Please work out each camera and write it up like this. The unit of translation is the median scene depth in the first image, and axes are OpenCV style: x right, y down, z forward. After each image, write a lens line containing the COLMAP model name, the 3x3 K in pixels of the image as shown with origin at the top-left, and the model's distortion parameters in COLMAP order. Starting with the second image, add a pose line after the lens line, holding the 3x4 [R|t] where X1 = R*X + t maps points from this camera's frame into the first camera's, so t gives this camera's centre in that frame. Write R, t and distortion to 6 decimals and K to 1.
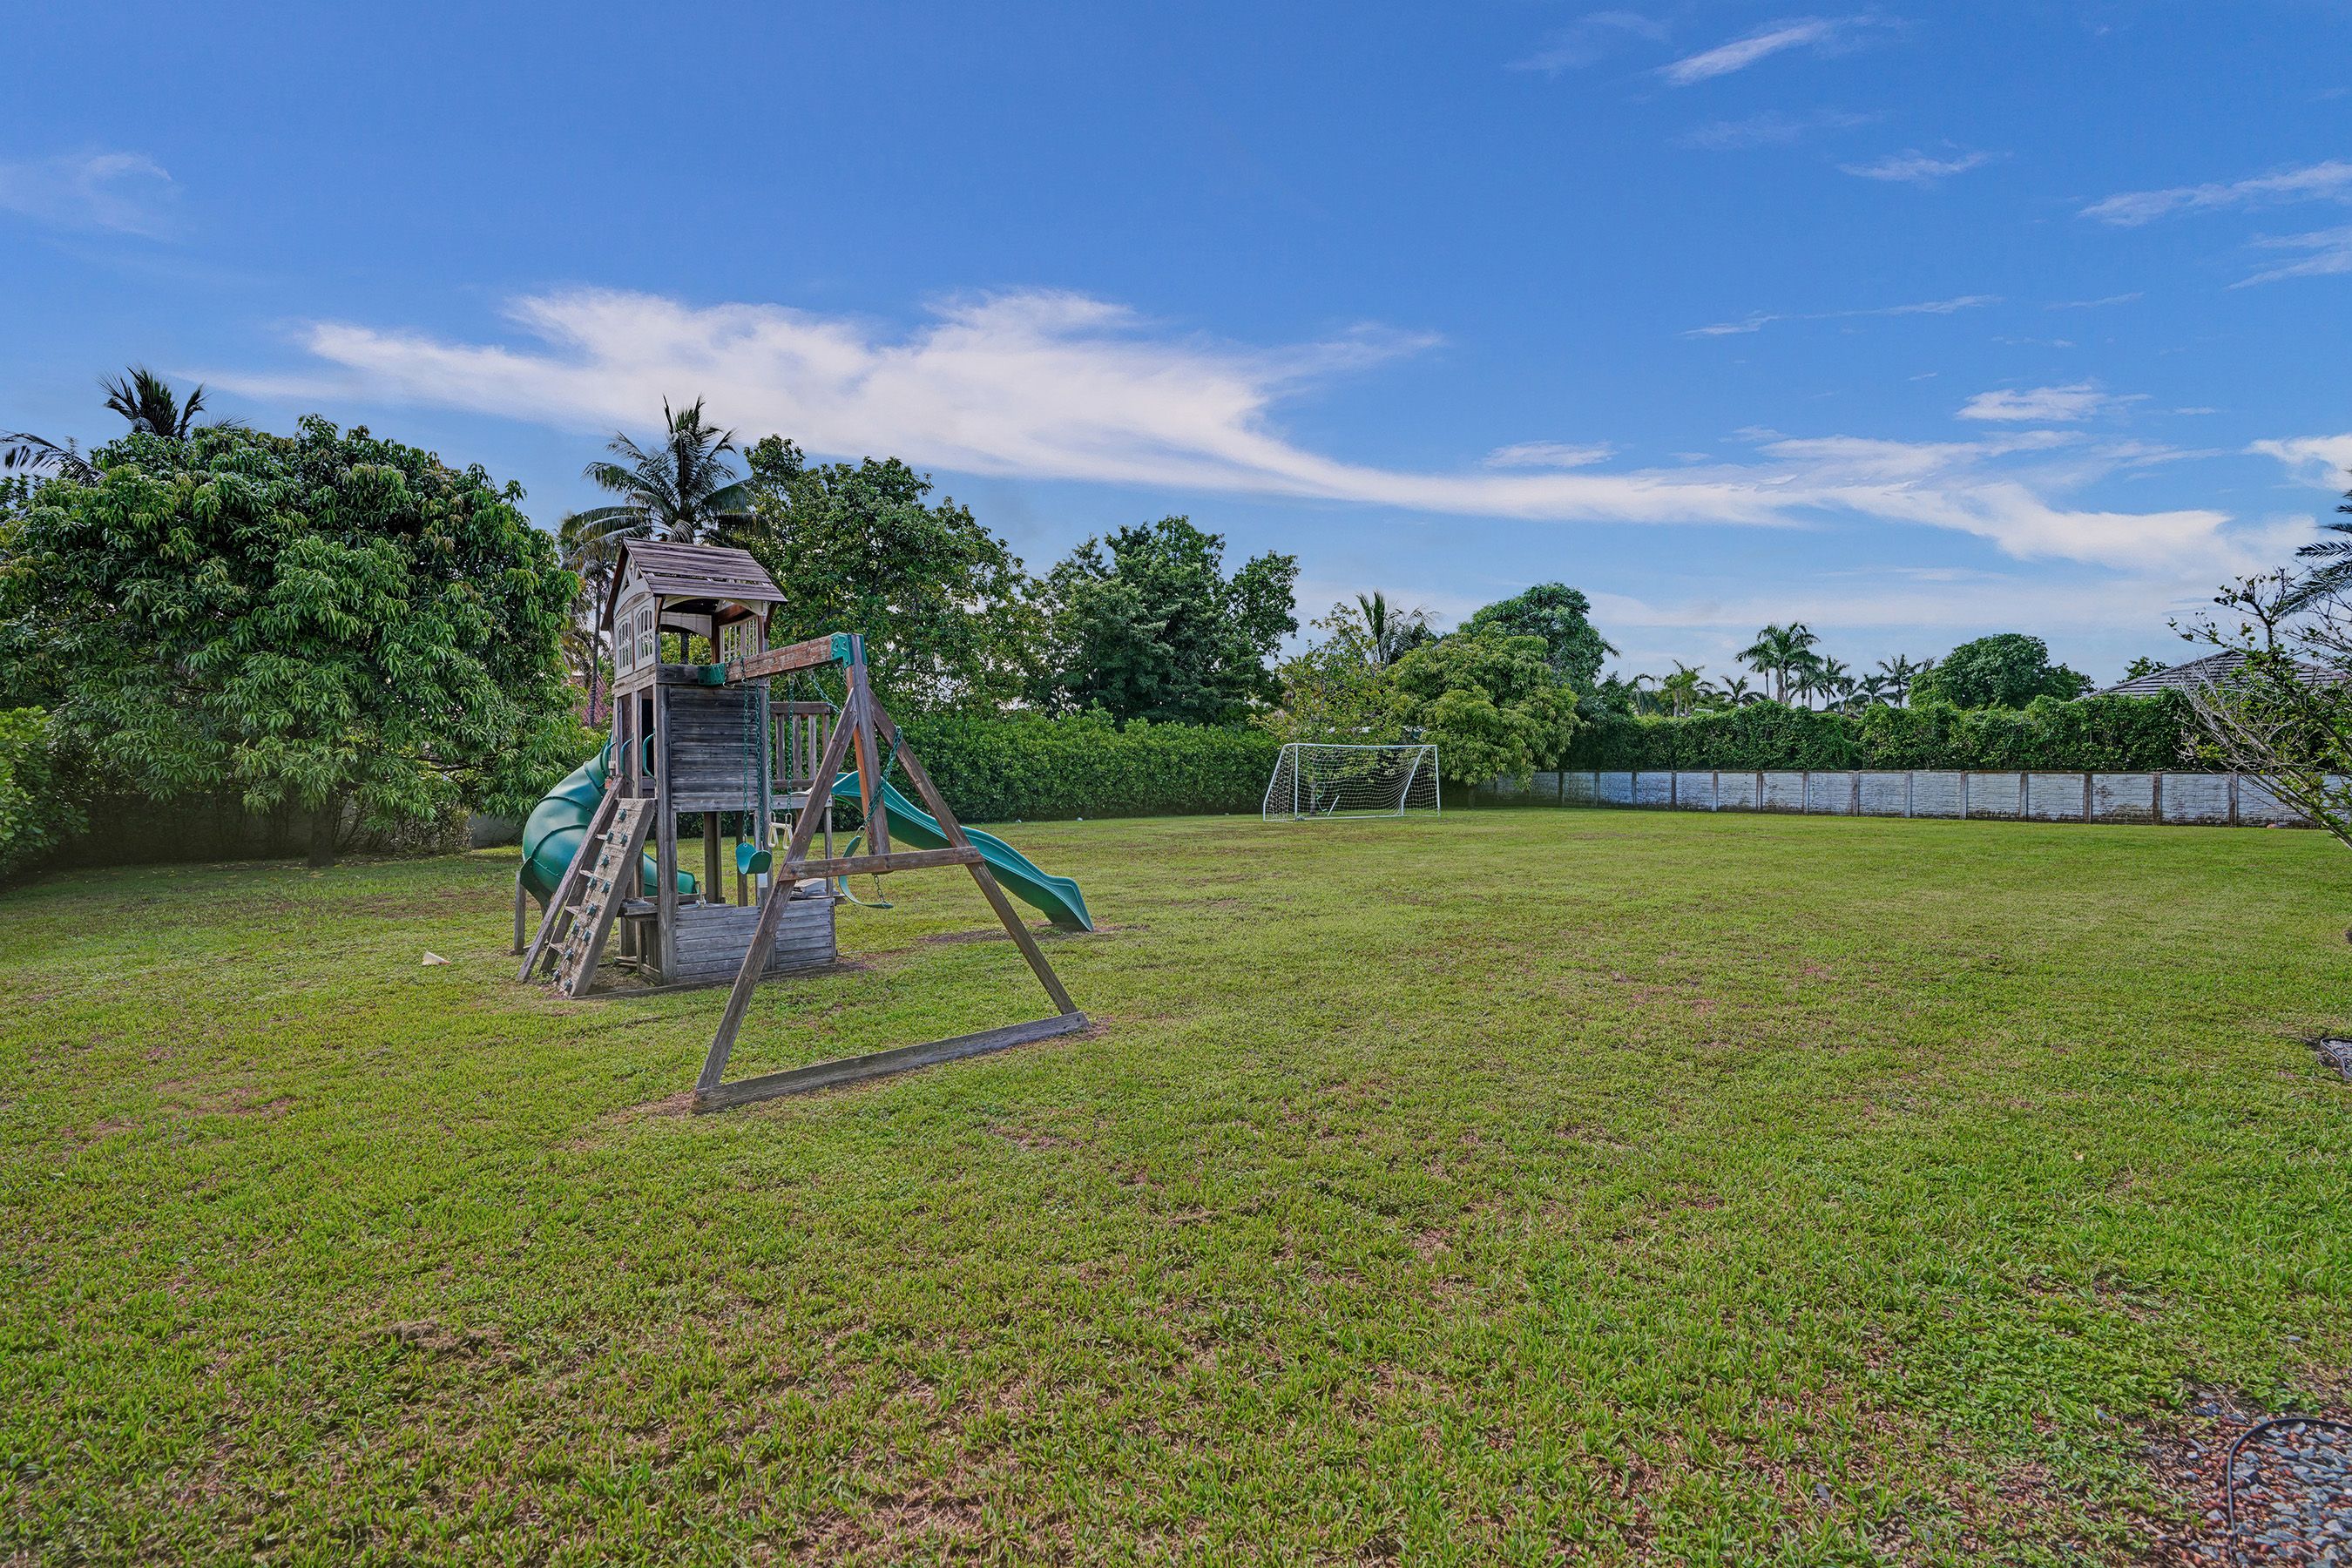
lens RADIAL K [[1007.2, 0, 1176.0], [0, 1007.2, 784.0], [0, 0, 1]] dist [-0.044737, -0.000038]
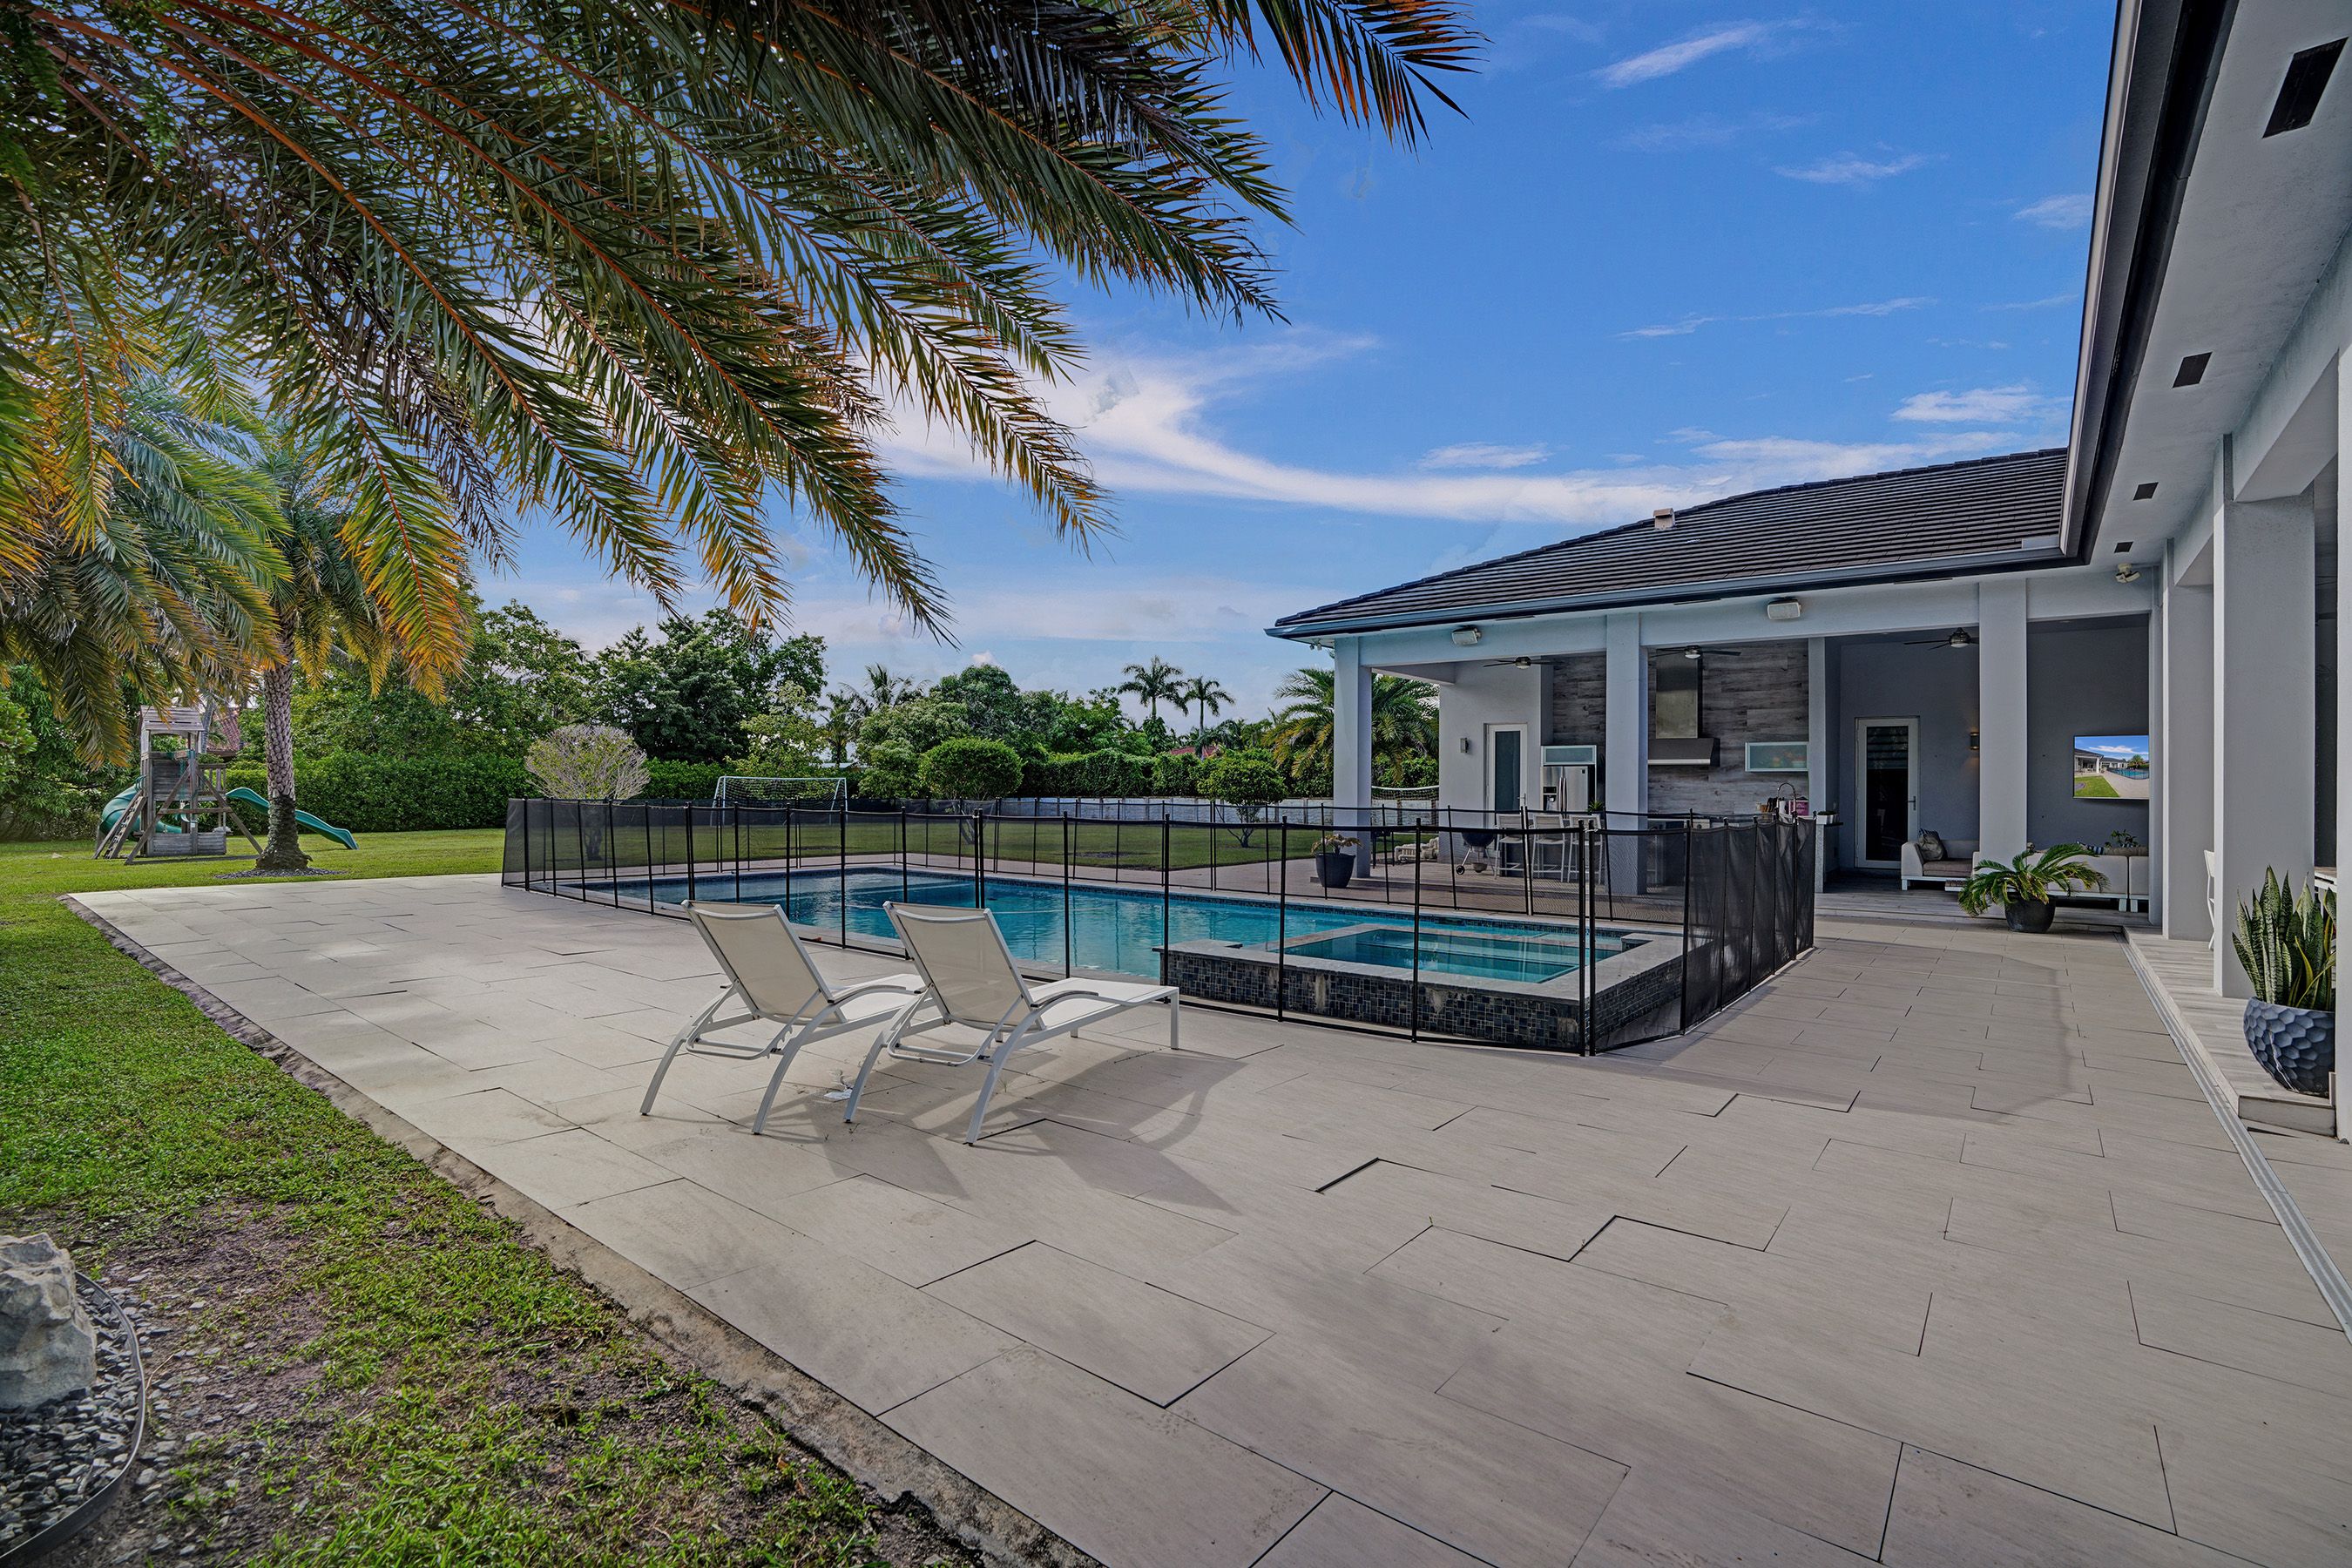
lens RADIAL K [[1073.9, 0, 1176.0], [0, 1073.9, 784.0], [0, 0, 1]] dist [0.000051, 0.000247]
pose [[0.991239, 0.007741, 0.131857, 0.504286], [-0.003912, 0.999564, -0.029277, 0.014309], [-0.132026, 0.028505, 0.990836, -0.618100]]
